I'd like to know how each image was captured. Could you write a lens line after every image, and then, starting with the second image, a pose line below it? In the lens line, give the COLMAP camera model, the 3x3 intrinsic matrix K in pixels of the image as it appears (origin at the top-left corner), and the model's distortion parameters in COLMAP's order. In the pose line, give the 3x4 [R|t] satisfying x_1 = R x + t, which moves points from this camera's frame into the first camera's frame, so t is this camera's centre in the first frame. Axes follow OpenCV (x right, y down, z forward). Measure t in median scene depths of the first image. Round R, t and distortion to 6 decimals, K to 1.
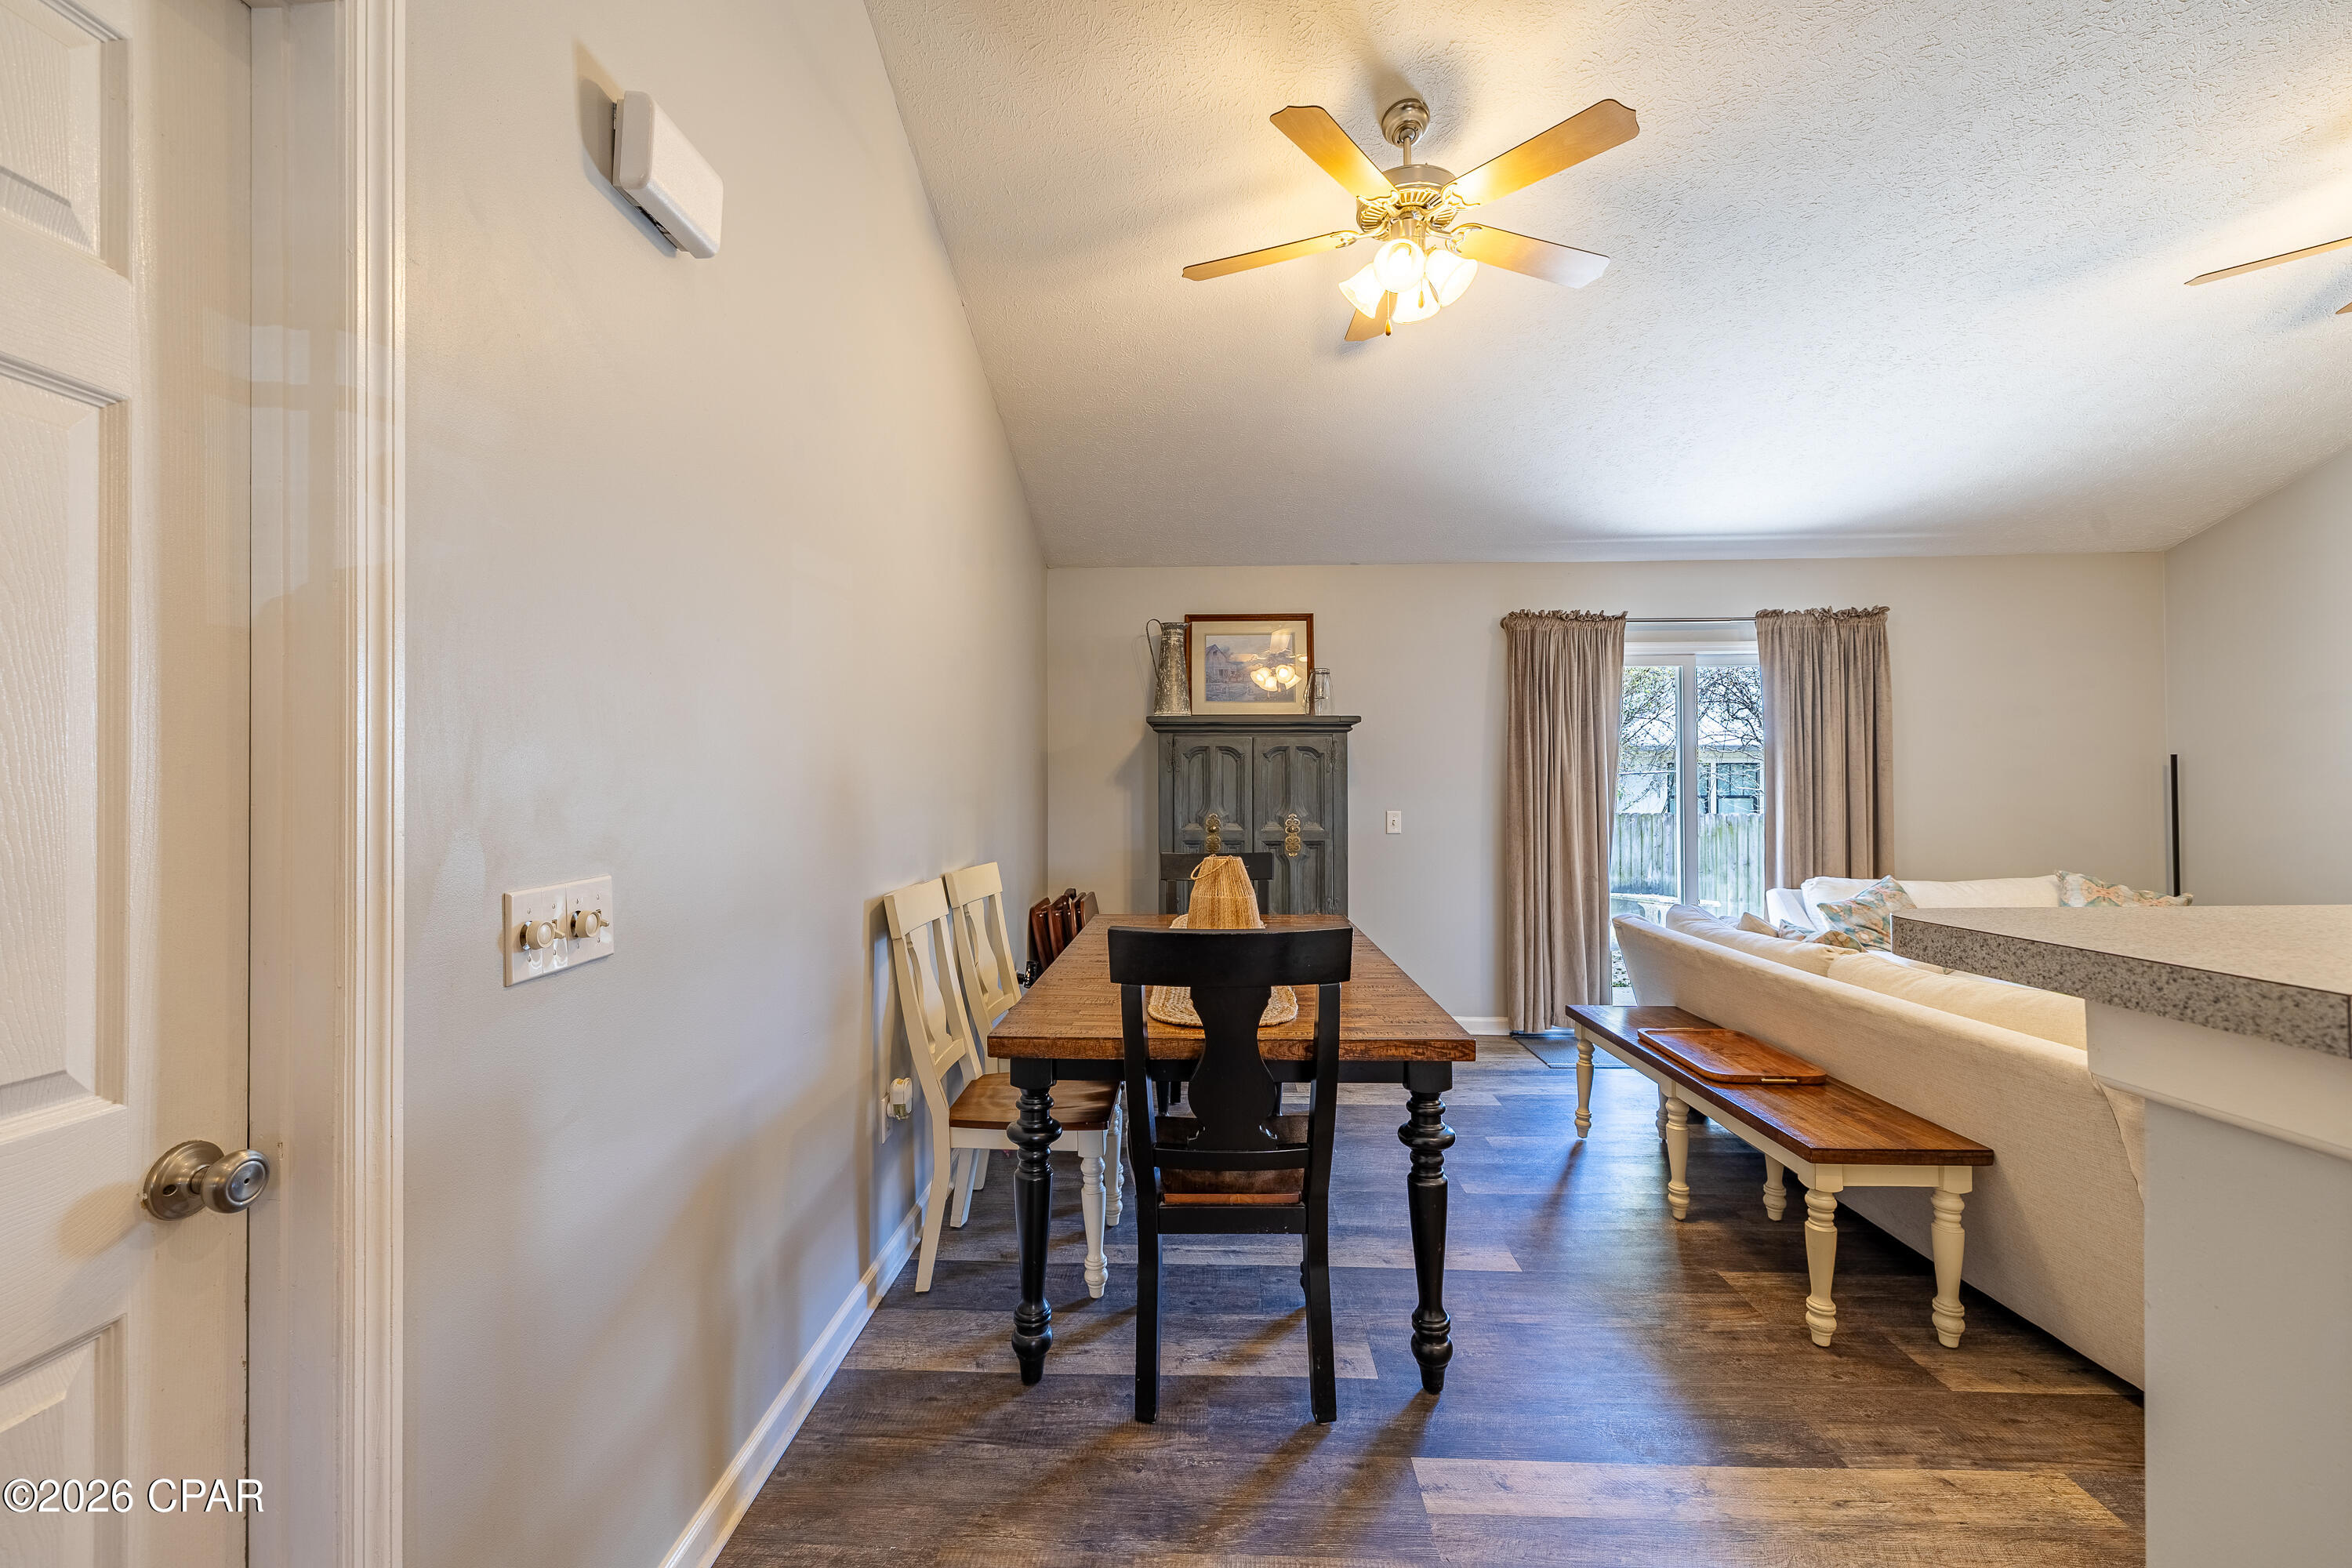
lens RADIAL K [[980.3, 0, 1173.9], [0, 980.3, 772.4], [0, 0, 1]] dist [-0.000776, 0.000378]
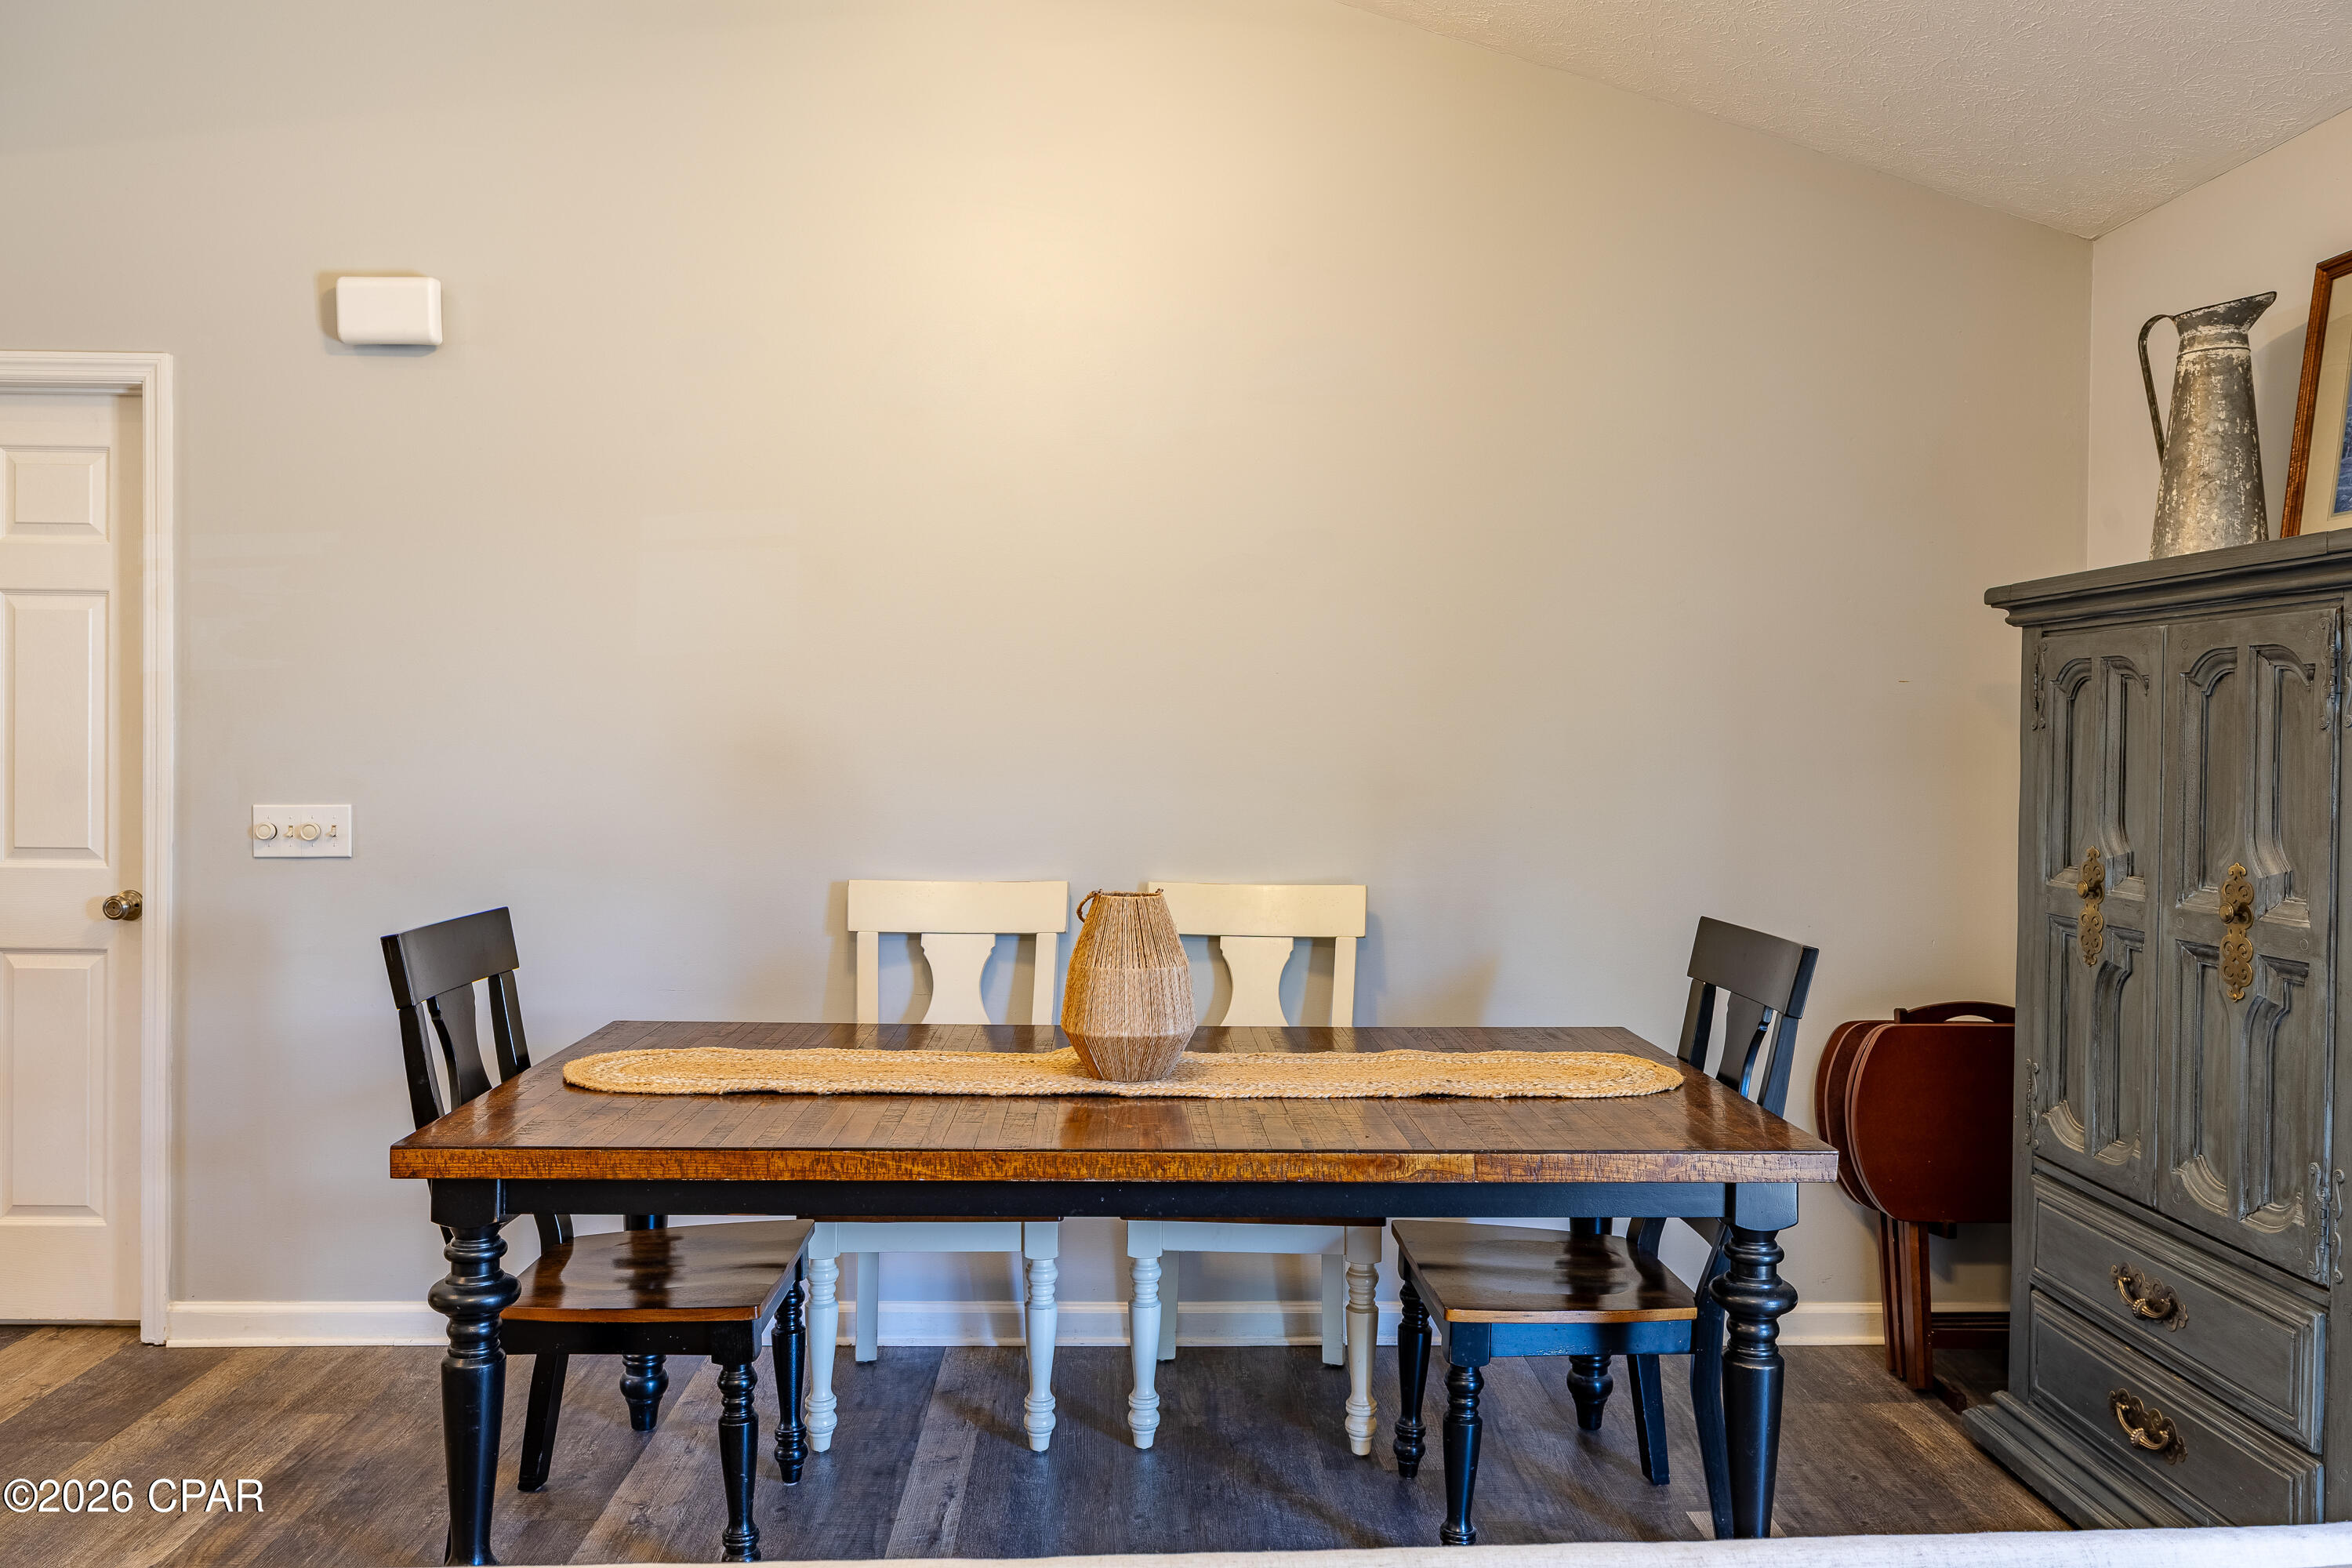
lens RADIAL K [[1715.3, 0, 1176.0], [0, 1715.3, 754.7], [0, 0, 1]] dist [0.003739, 0.000169]
pose [[0.057176, 0.016738, -0.998224, 2.139344], [0.005382, 0.999840, 0.017073, -0.011711], [0.998350, -0.006349, 0.057076, 2.112441]]
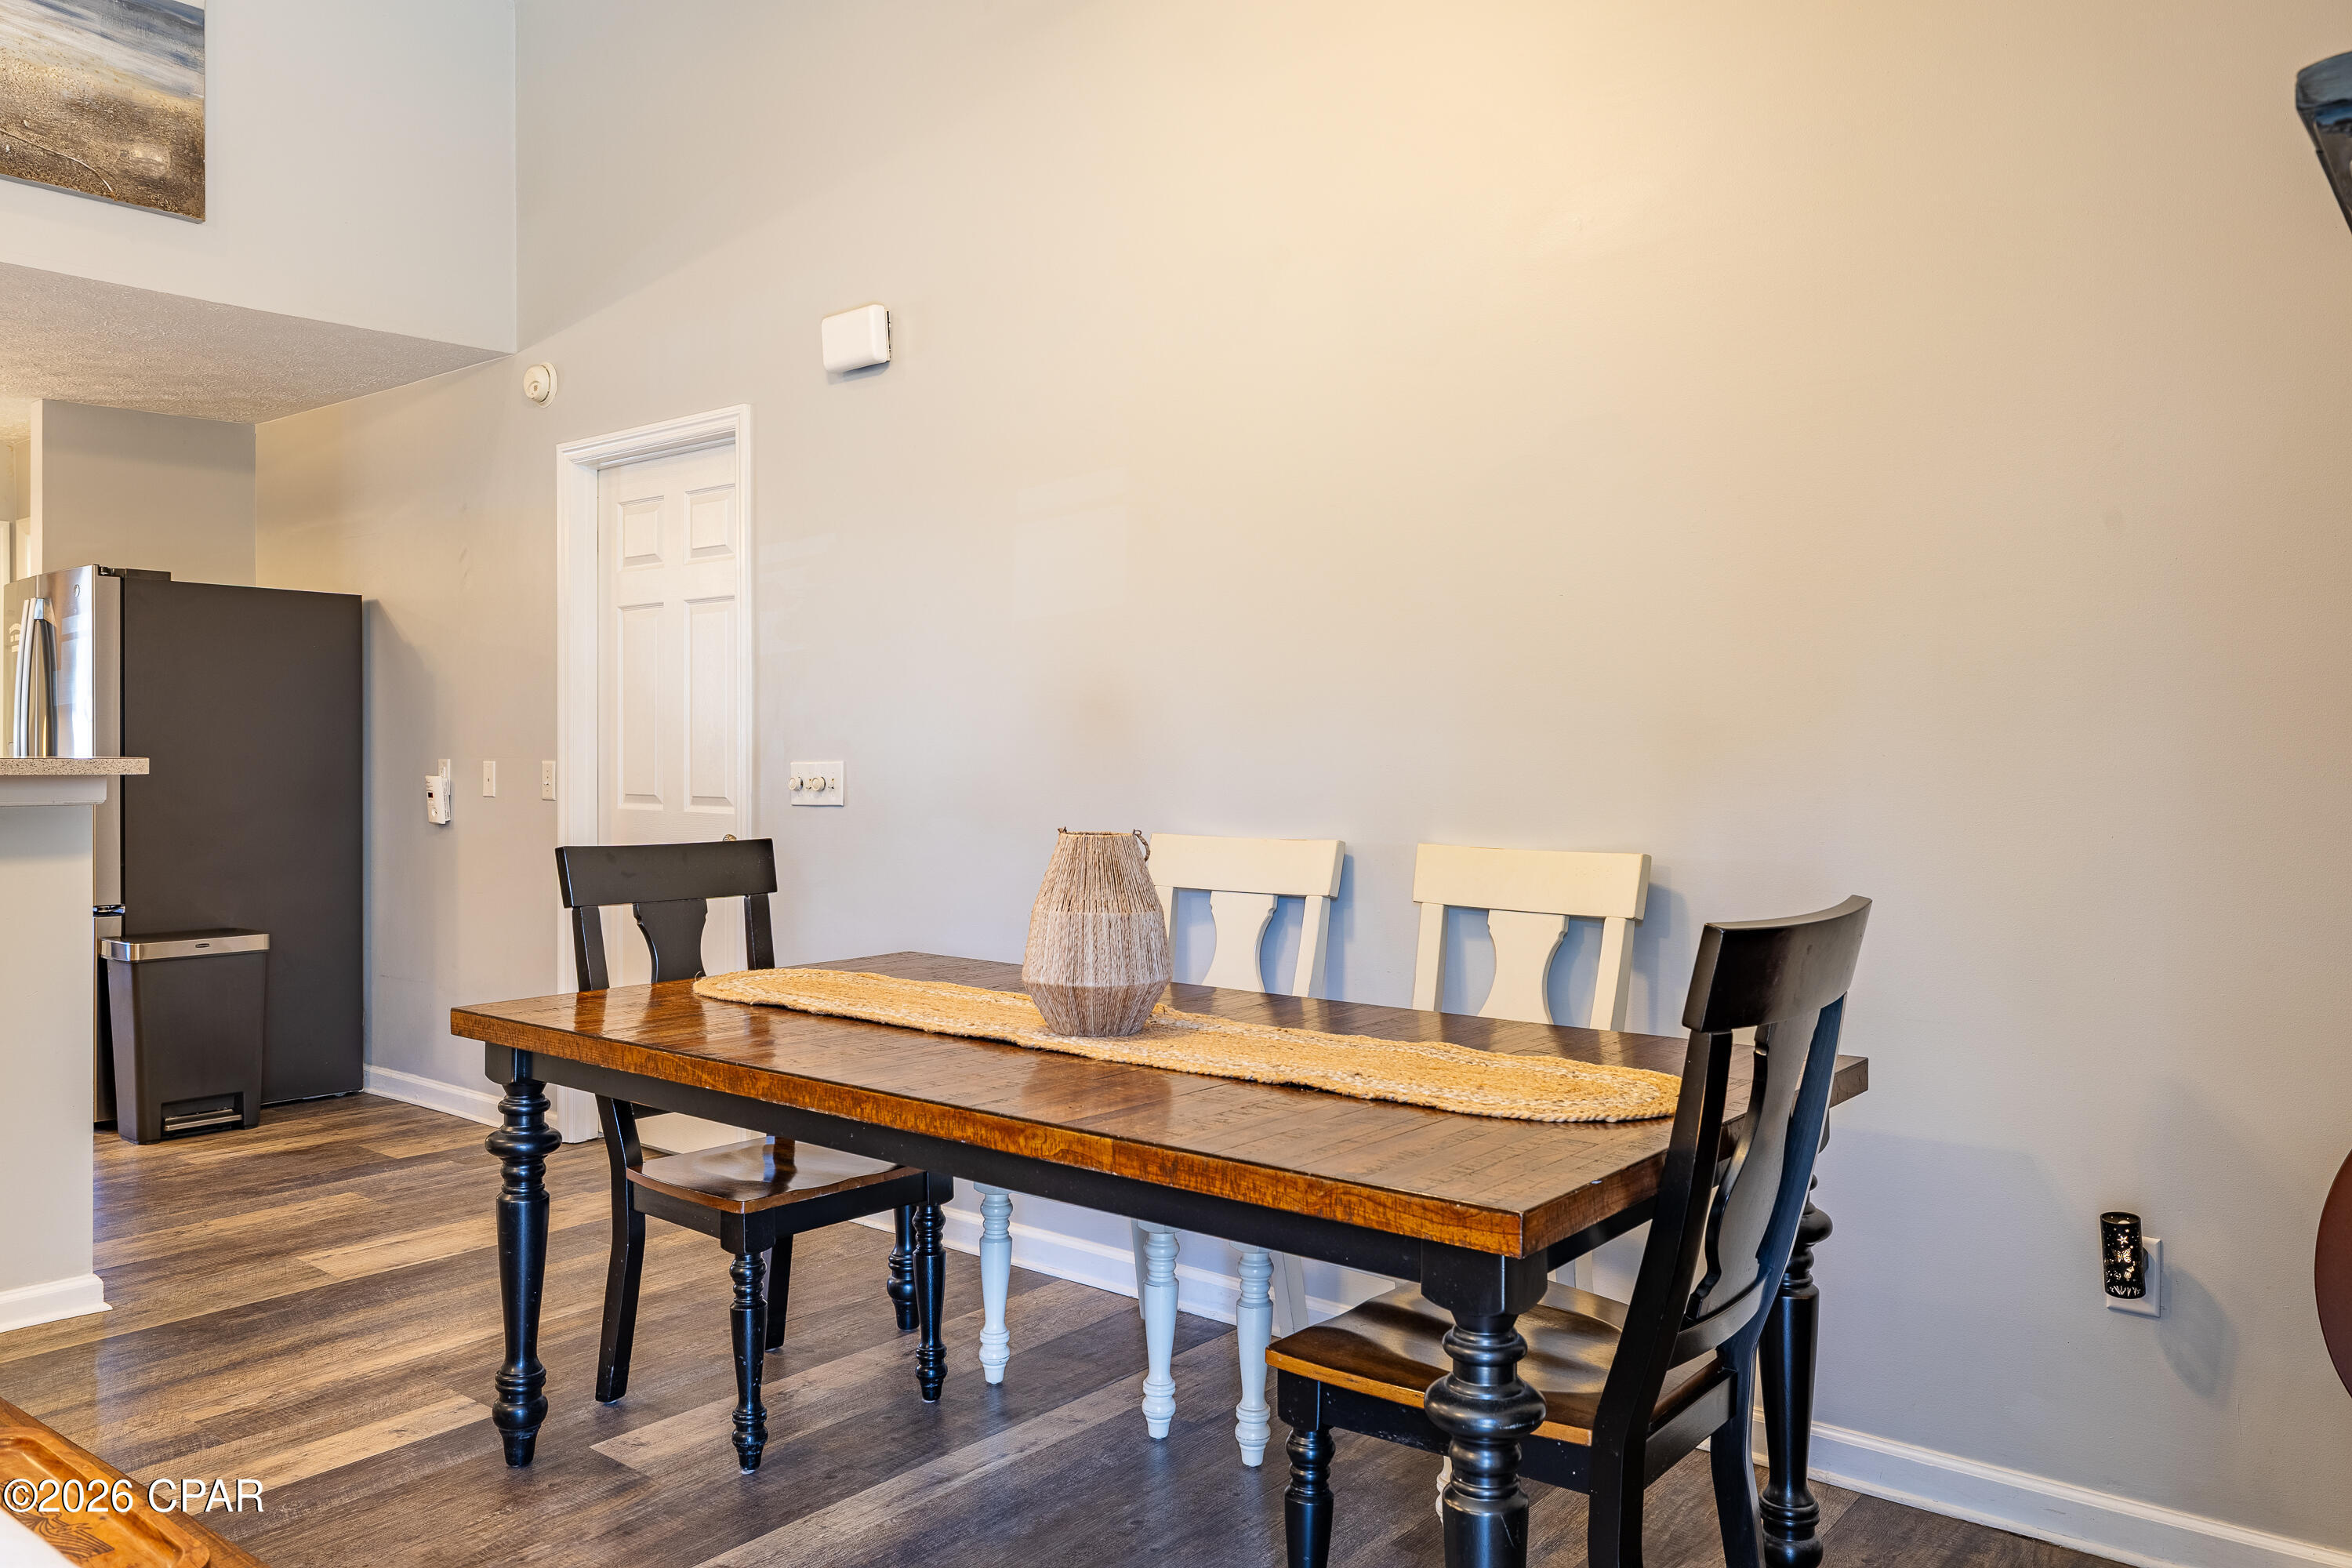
lens RADIAL K [[1697.8, 0, 1177.2], [0, 1697.8, 776.2], [0, 0, 1]] dist [-0.046941, 0.001534]
pose [[-0.609267, 0.016456, -0.792794, 1.492249], [0.016656, 0.999830, 0.007953, 0.117289], [0.792790, -0.008359, -0.609437, 3.361409]]
